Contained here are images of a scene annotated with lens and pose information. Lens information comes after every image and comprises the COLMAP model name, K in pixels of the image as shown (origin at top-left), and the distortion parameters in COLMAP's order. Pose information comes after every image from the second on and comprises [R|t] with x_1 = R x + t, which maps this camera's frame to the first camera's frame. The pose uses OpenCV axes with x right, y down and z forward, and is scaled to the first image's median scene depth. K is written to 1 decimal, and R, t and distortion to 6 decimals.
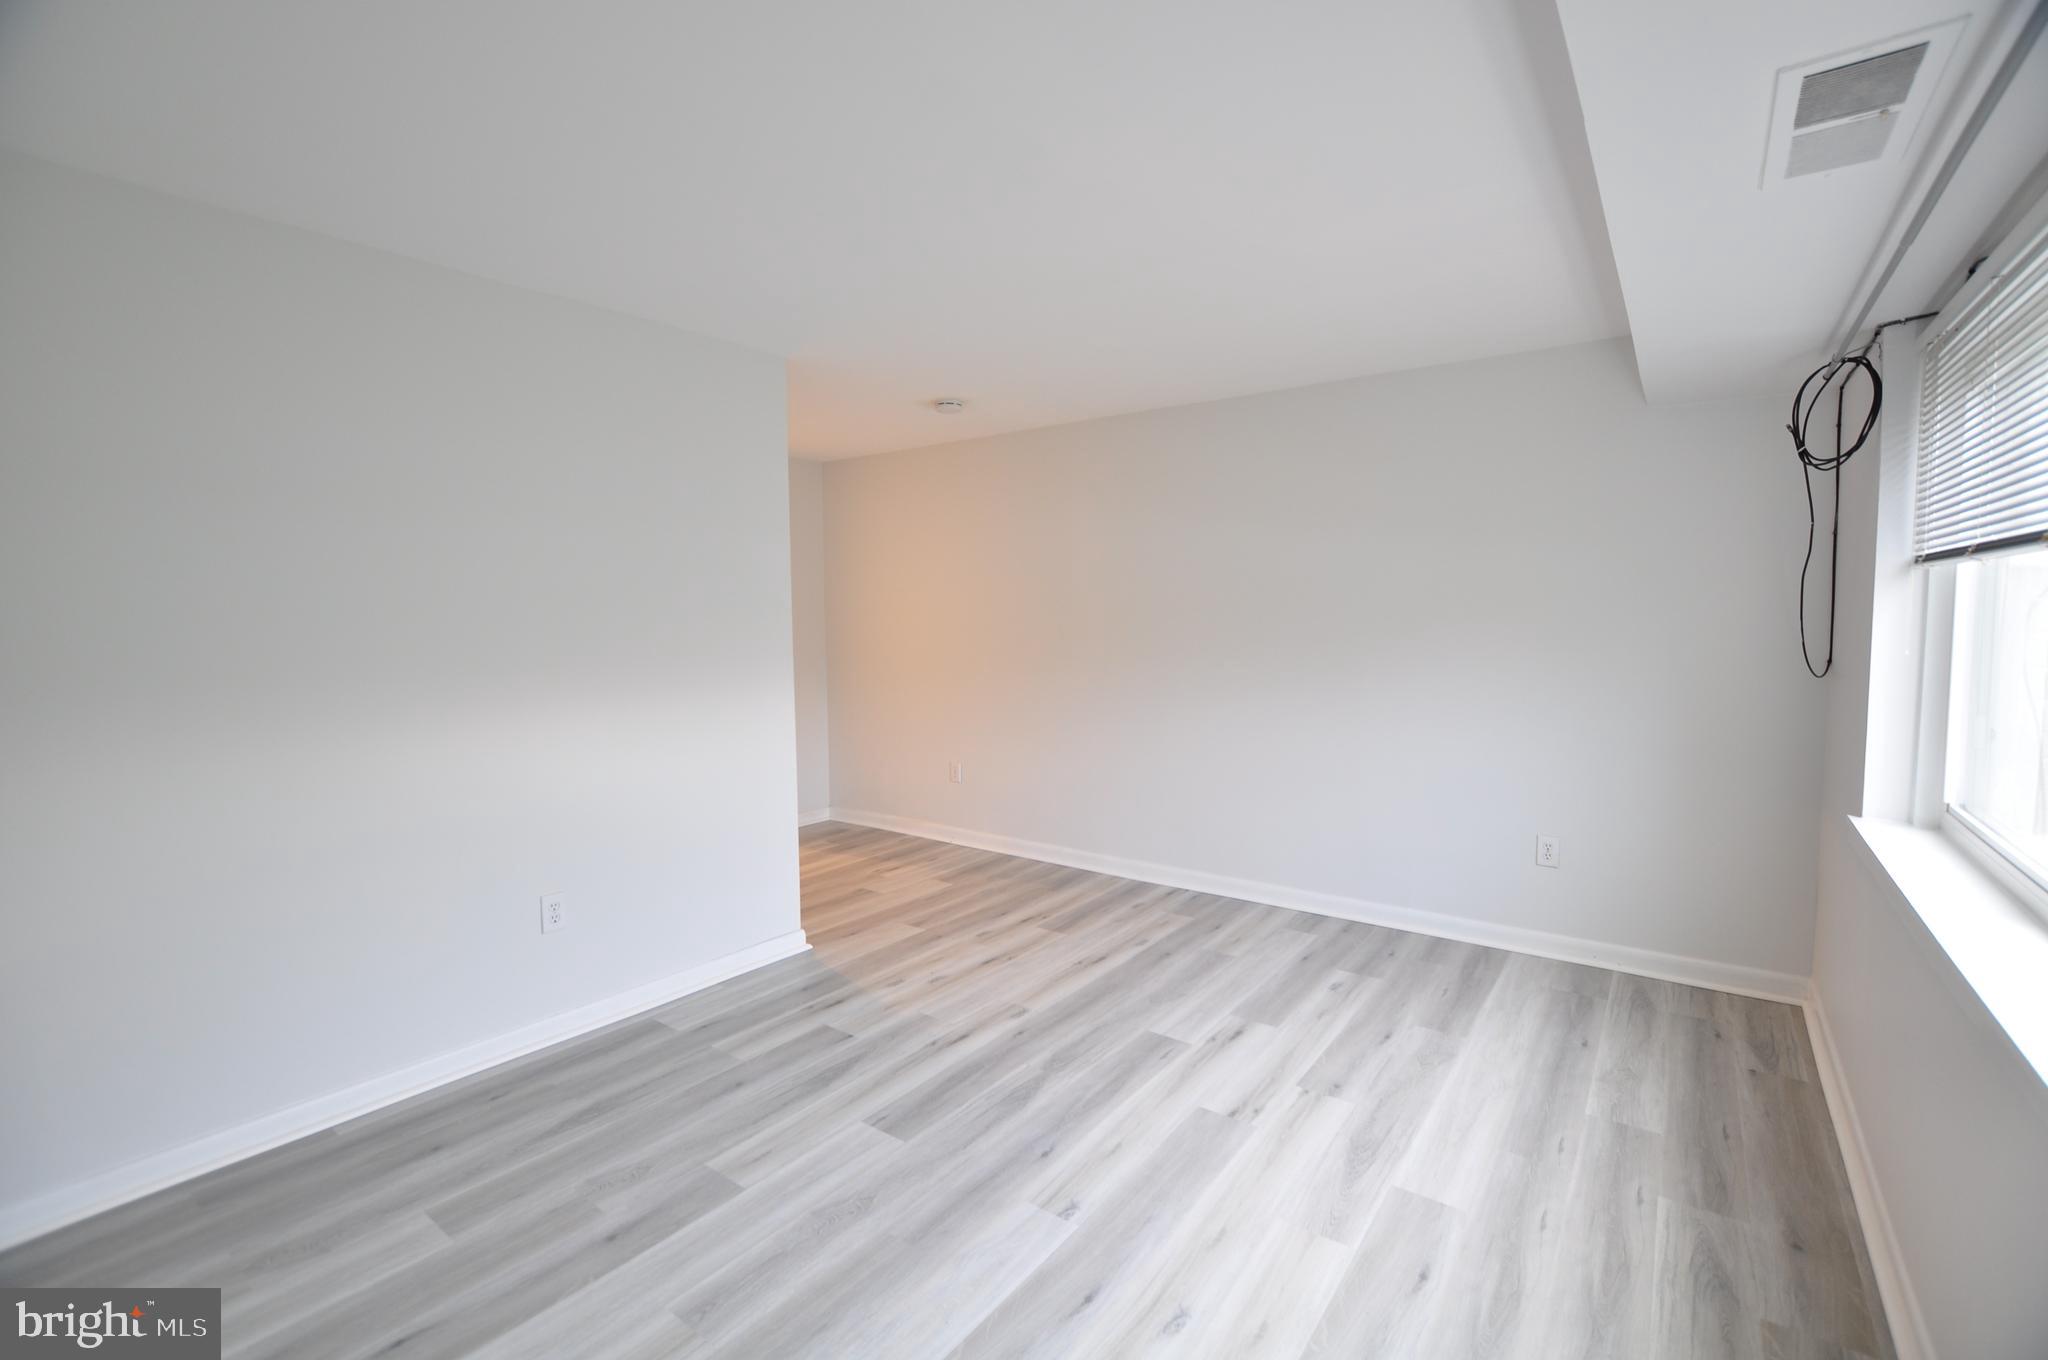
lens RADIAL K [[899.4, 0, 1020.5], [0, 899.4, 678.1], [0, 0, 1]] dist [-0.024701, 0.000434]
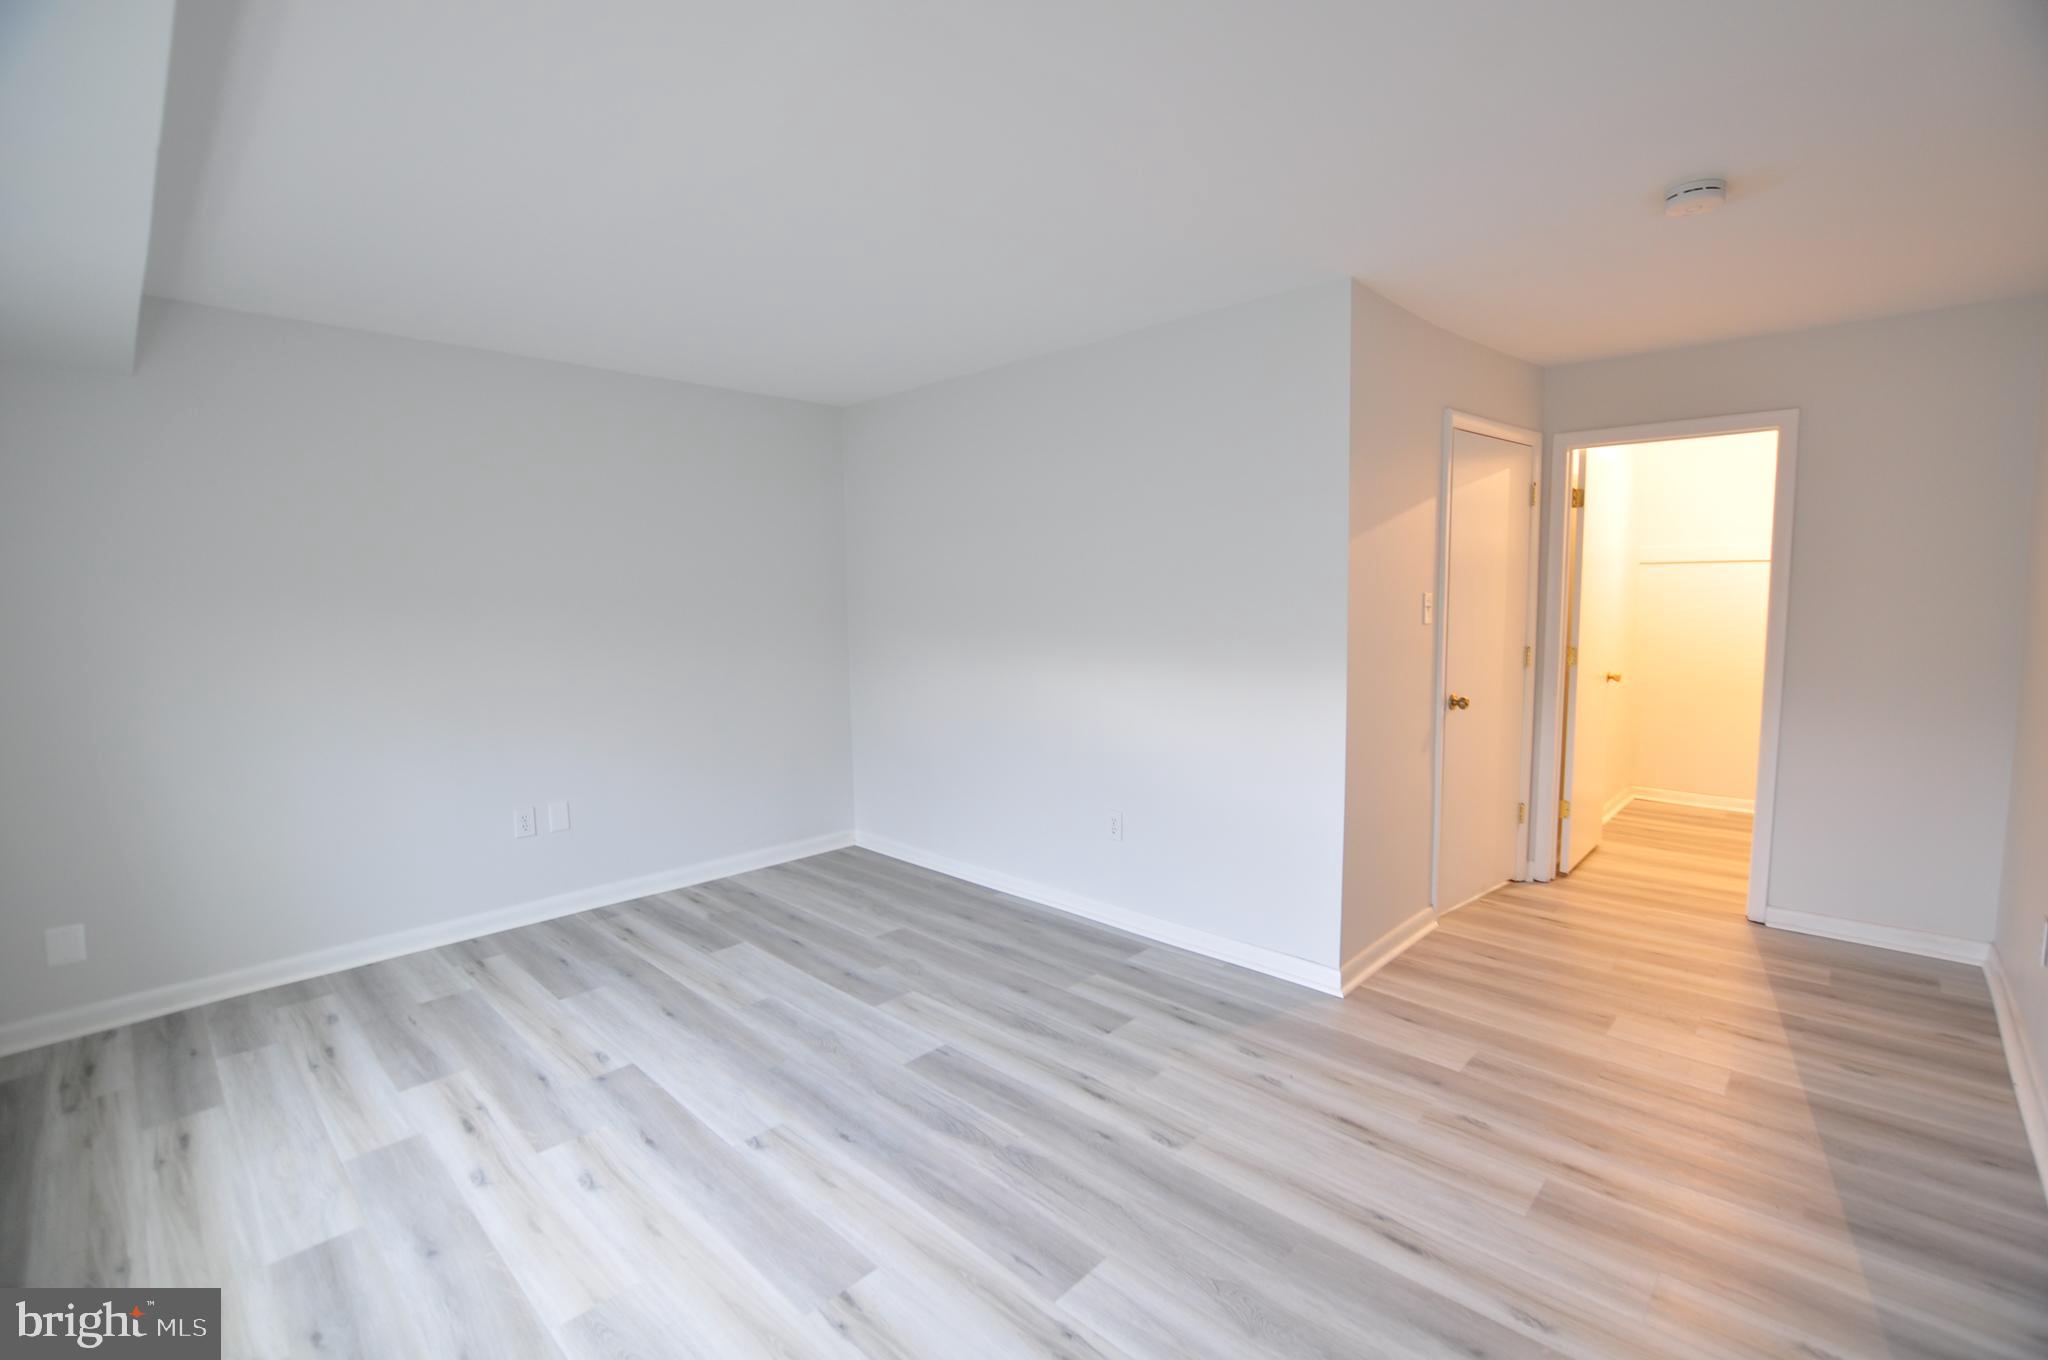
lens RADIAL K [[899.4, 0, 1030.6], [0, 899.4, 676.2], [0, 0, 1]] dist [-0.024701, 0.000434]
pose [[-0.117240, 0.097490, -0.988307, 0.870656], [-0.058094, 0.992793, 0.104824, -0.089364], [0.991403, 0.069705, -0.110732, 1.184604]]
